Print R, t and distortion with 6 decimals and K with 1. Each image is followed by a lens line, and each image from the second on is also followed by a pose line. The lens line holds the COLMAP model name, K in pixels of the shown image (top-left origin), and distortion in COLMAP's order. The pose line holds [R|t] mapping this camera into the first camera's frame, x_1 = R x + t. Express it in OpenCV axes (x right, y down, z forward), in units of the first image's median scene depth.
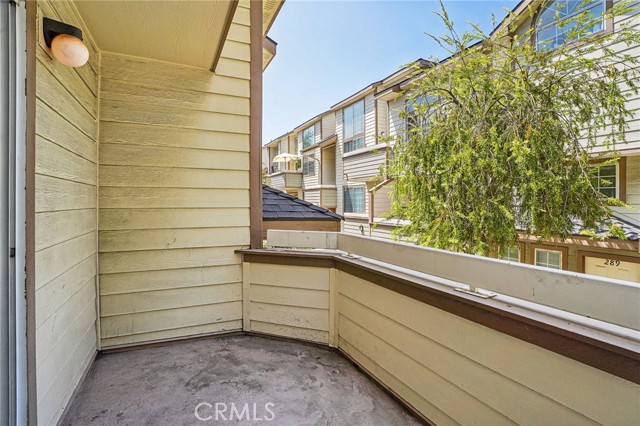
lens RADIAL K [[309.8, 0, 299.8], [0, 309.8, 210.7], [0, 0, 1]] dist [-0.024314, 0.010248]
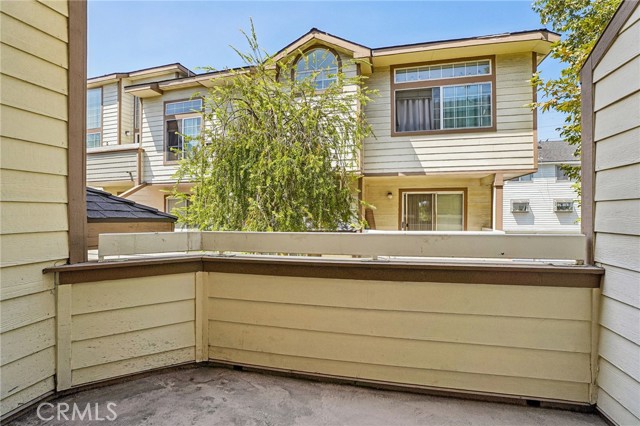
lens RADIAL K [[309.8, 0, 319.8], [0, 309.8, 214.0], [0, 0, 1]] dist [-0.024314, 0.010248]
pose [[0.654373, -0.014091, 0.756041, -0.308057], [0.030090, 0.999520, -0.007415, 0.035658], [-0.755573, 0.027601, 0.654482, 0.149016]]
